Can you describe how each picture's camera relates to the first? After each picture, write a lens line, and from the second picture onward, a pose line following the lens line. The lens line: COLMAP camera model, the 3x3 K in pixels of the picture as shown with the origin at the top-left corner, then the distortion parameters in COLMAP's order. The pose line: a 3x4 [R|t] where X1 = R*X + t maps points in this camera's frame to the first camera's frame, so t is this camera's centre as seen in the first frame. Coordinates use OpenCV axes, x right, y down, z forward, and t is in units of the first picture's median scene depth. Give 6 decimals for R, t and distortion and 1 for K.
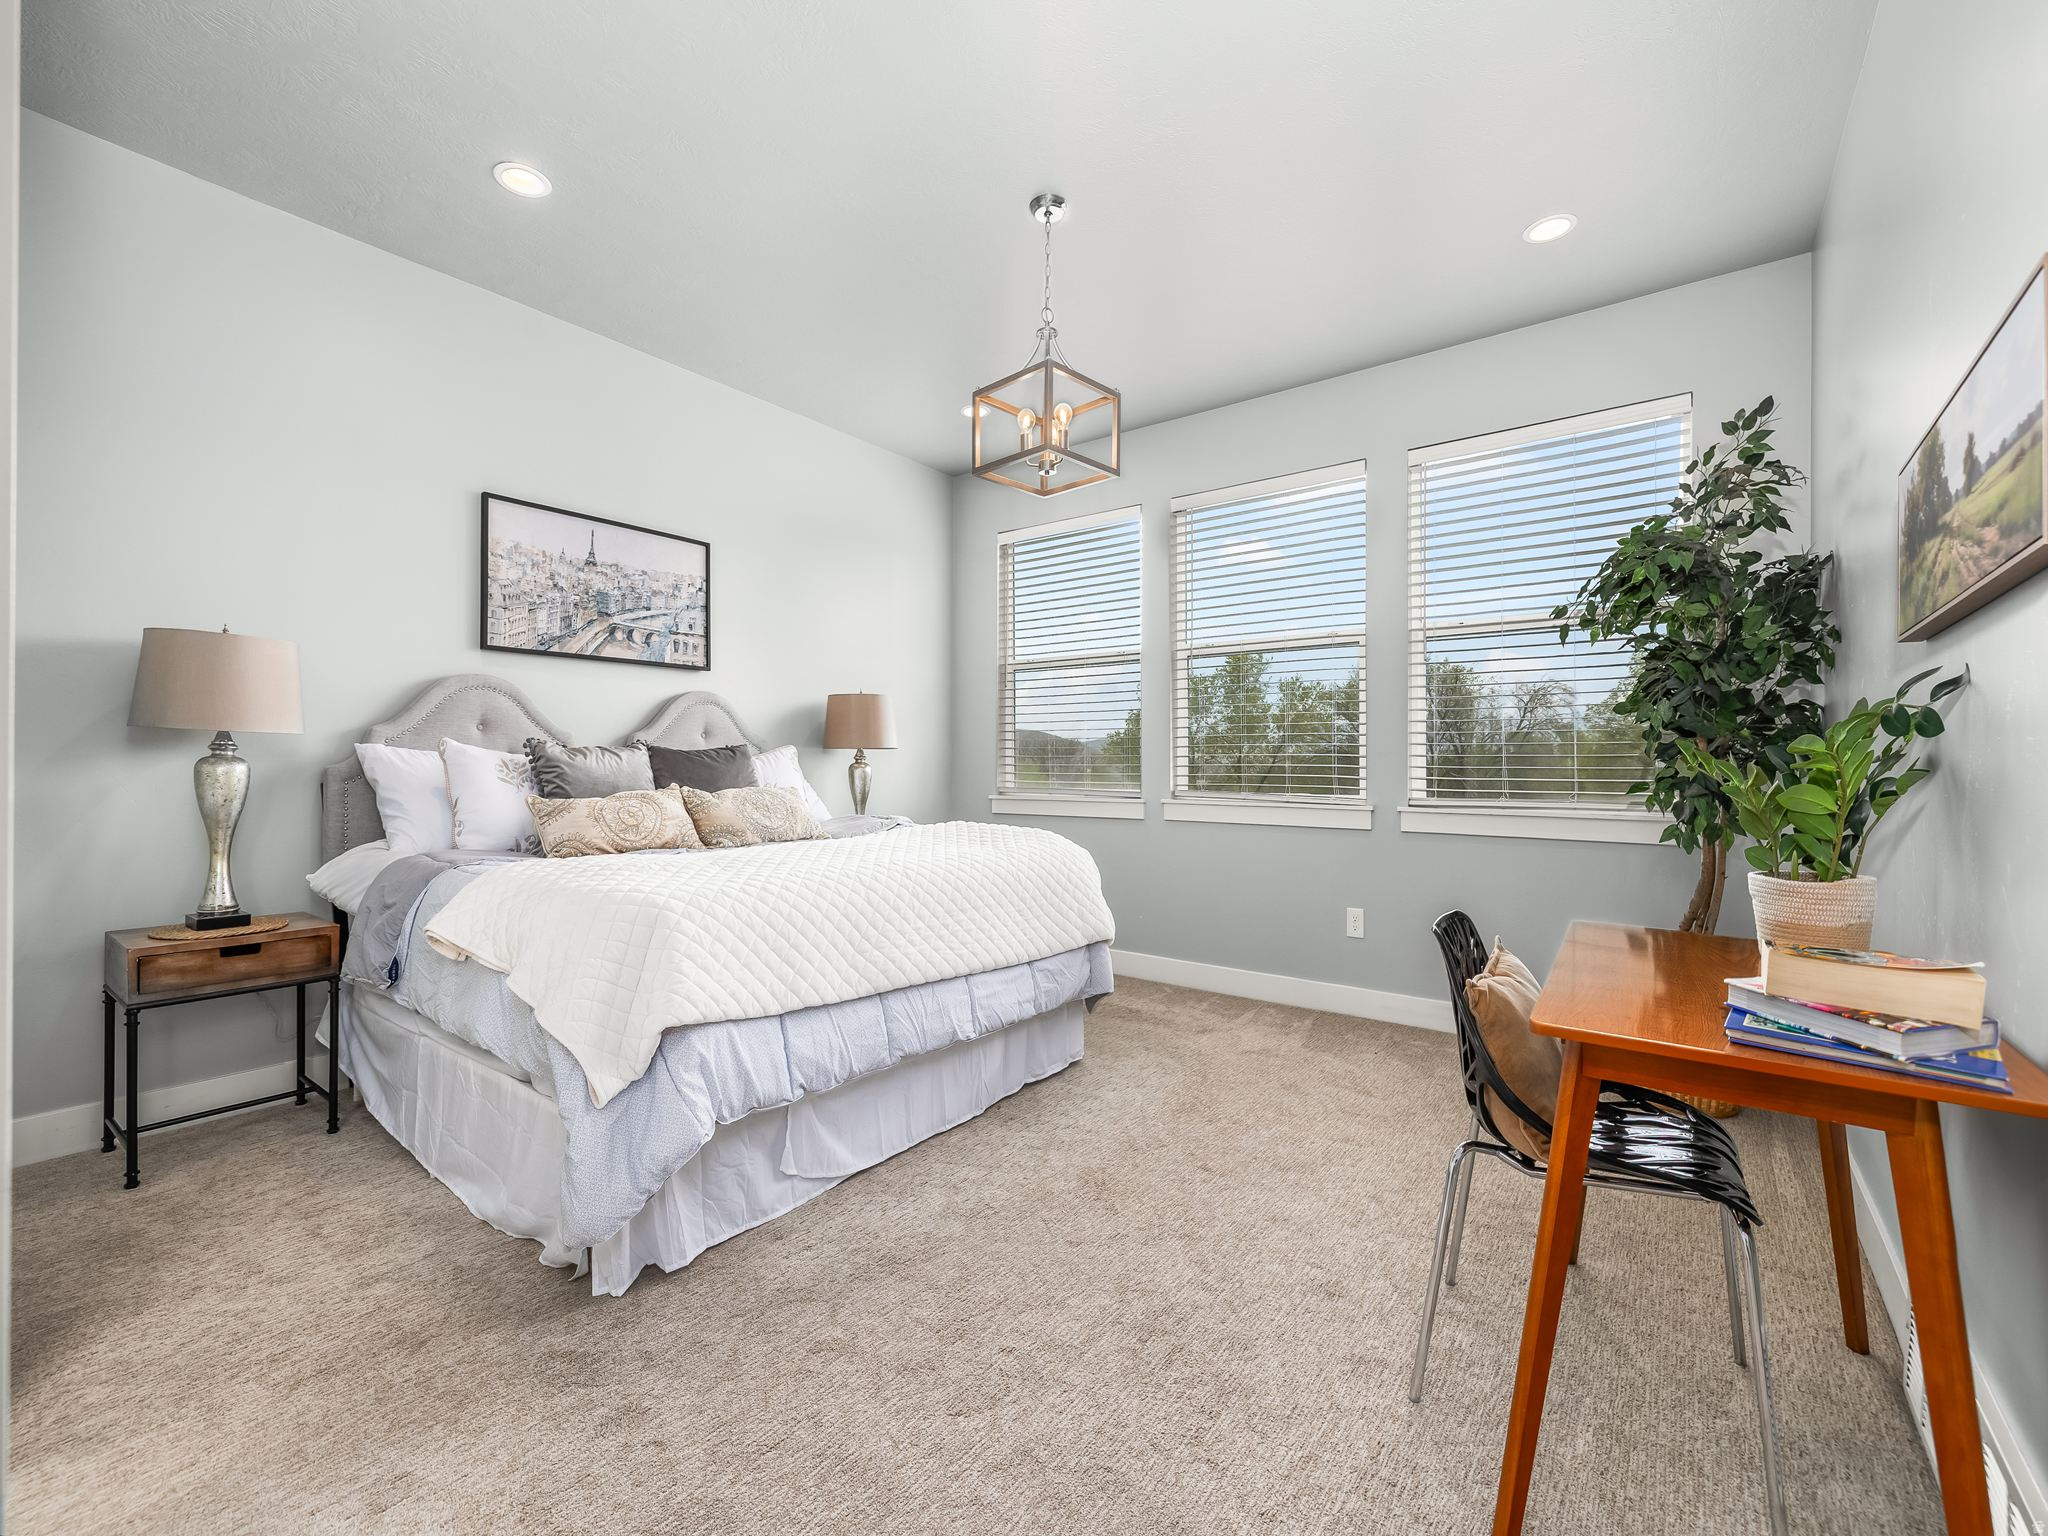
lens RADIAL K [[875.2, 0, 1005.5], [0, 875.2, 770.3], [0, 0, 1]] dist [-0.002153, -0.000027]
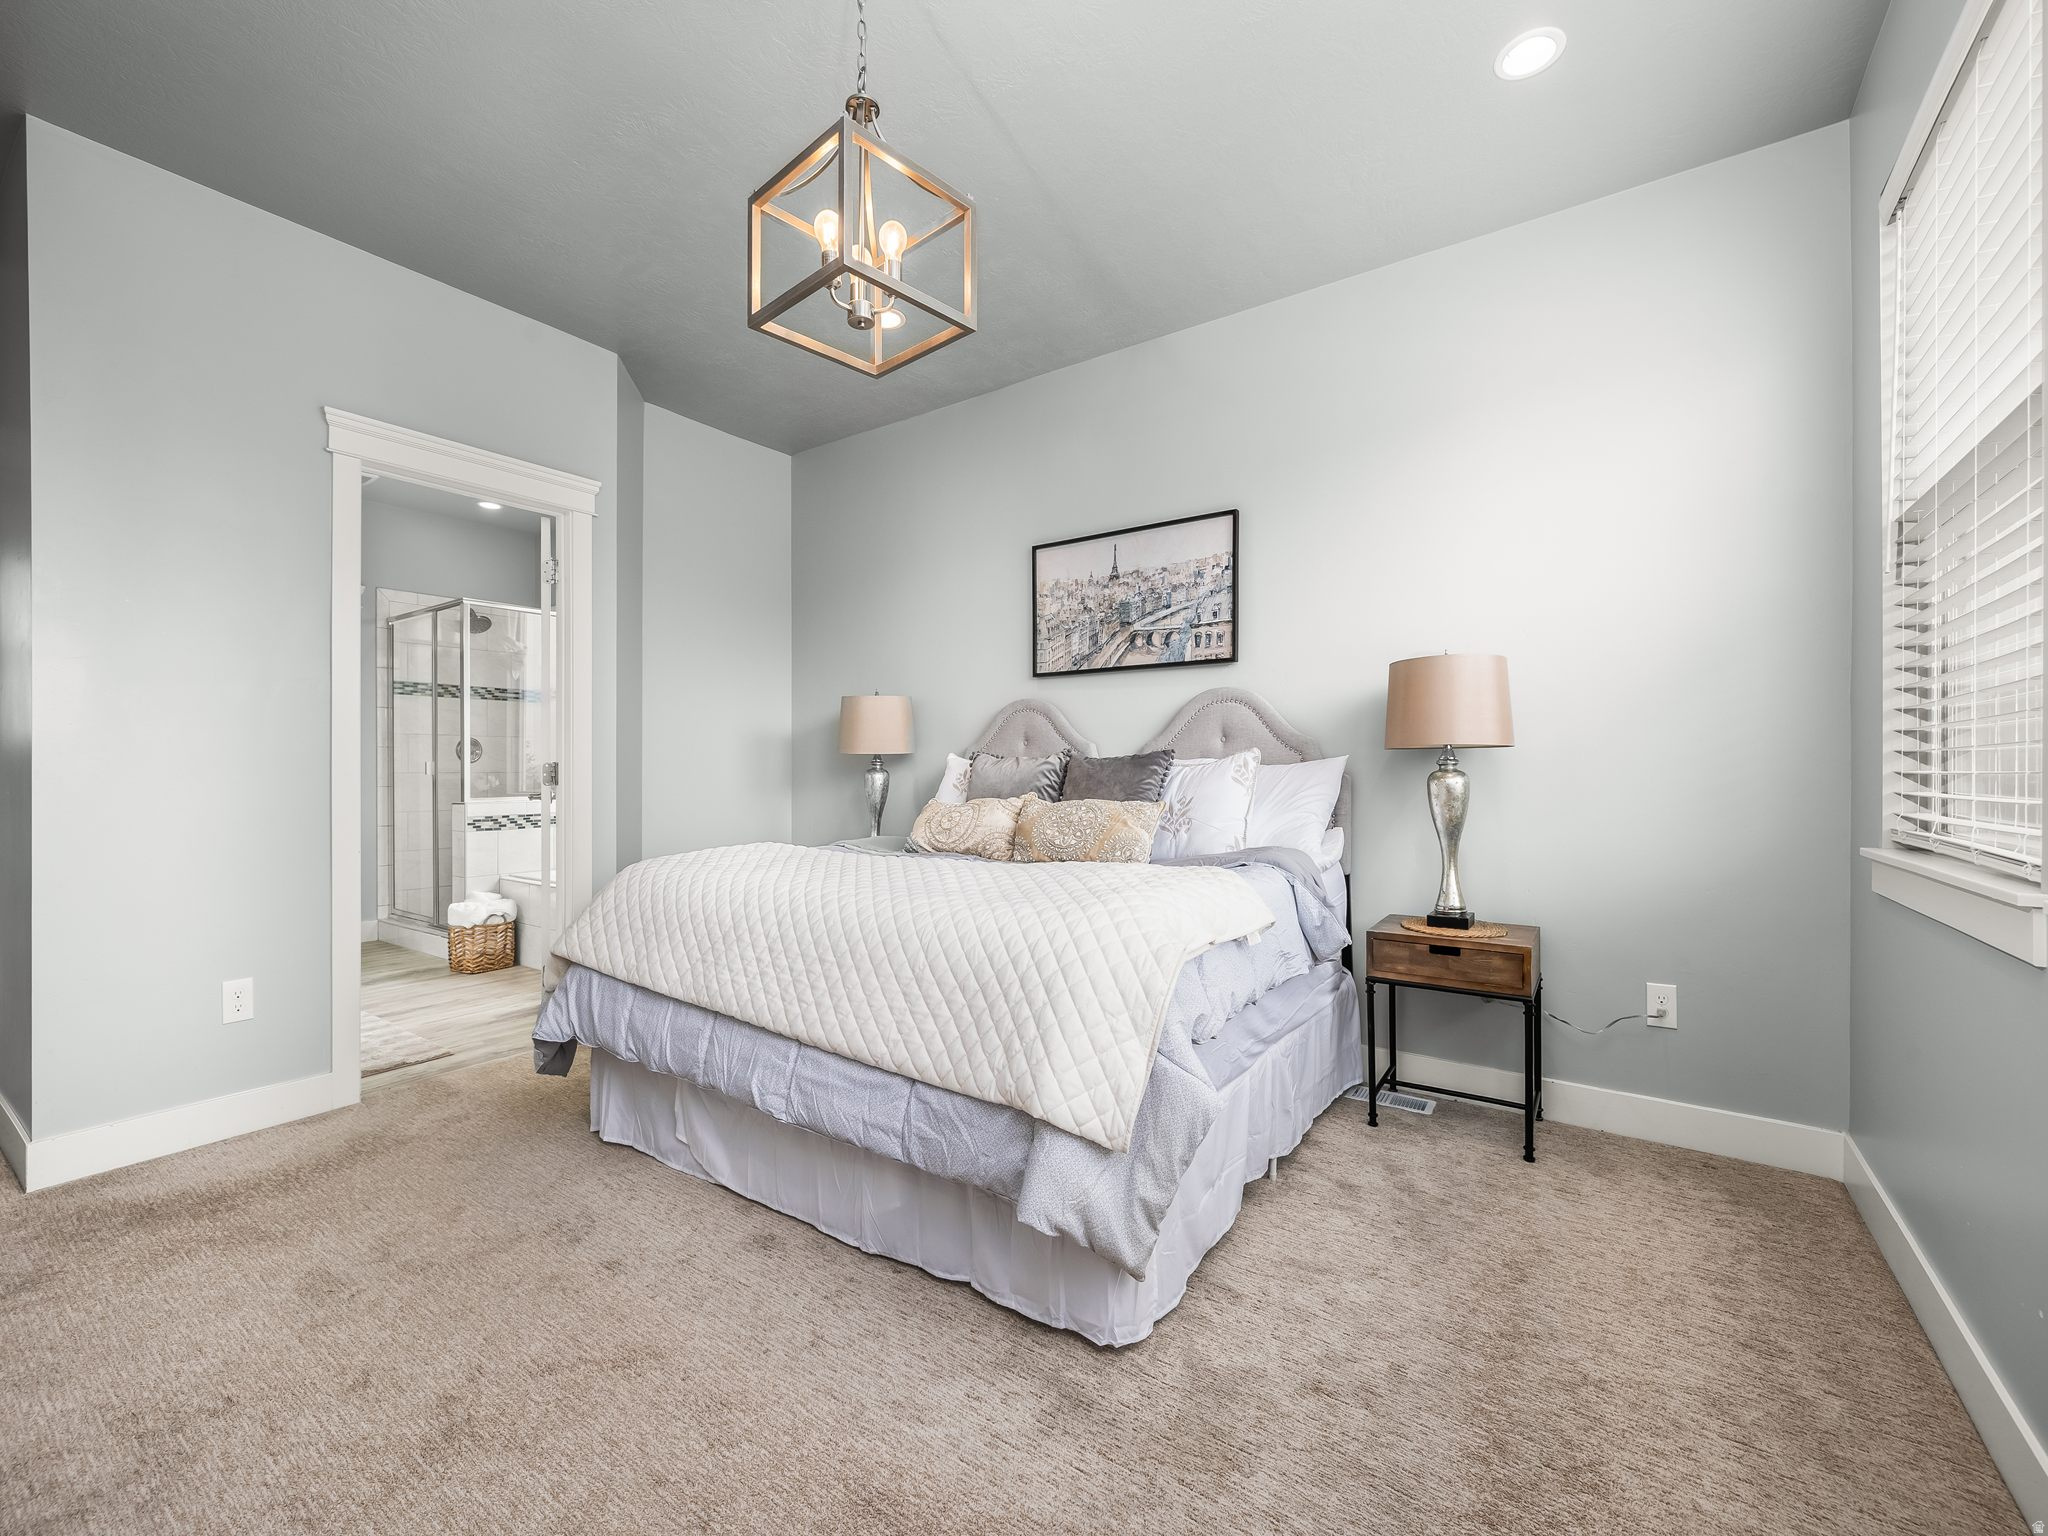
lens RADIAL K [[875.2, 0, 1011.0], [0, 875.2, 762.1], [0, 0, 1]] dist [-0.002153, -0.000027]
pose [[0.061058, -0.027765, -0.997748, 0.519533], [-0.011999, 0.999520, -0.028549, 0.008965], [0.998062, 0.013716, 0.060695, 0.805147]]
